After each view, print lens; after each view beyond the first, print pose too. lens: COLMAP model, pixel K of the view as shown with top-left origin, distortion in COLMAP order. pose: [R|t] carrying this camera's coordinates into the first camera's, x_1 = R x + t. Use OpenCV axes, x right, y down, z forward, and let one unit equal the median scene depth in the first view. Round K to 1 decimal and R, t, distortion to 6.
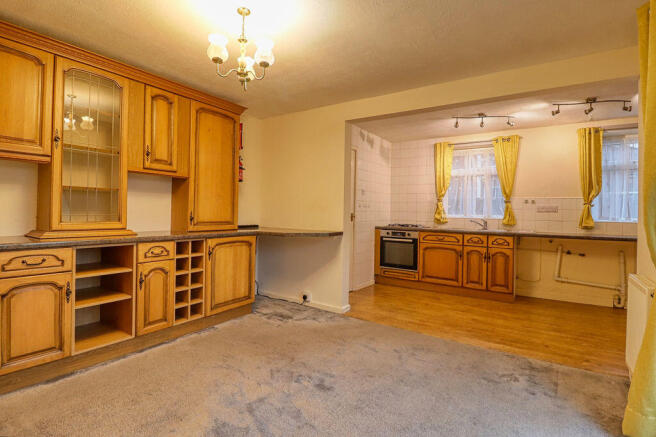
lens RADIAL K [[319.9, 0, 336.8], [0, 319.9, 211.6], [0, 0, 1]] dist [-0.003502, -0.001060]
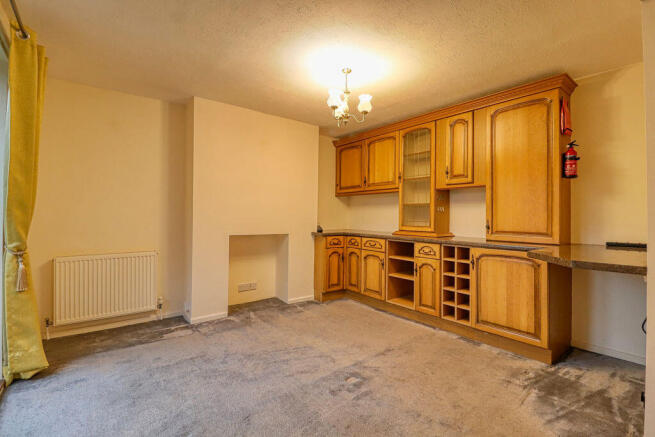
lens RADIAL K [[319.4, 0, 336.3], [0, 319.4, 211.6], [0, 0, 1]] dist [-0.003502, -0.001060]
pose [[-0.319406, -0.026944, -0.947235, 0.719611], [-0.010972, 0.999634, -0.024734, 0.004635], [0.947554, 0.002493, -0.319585, 1.009123]]
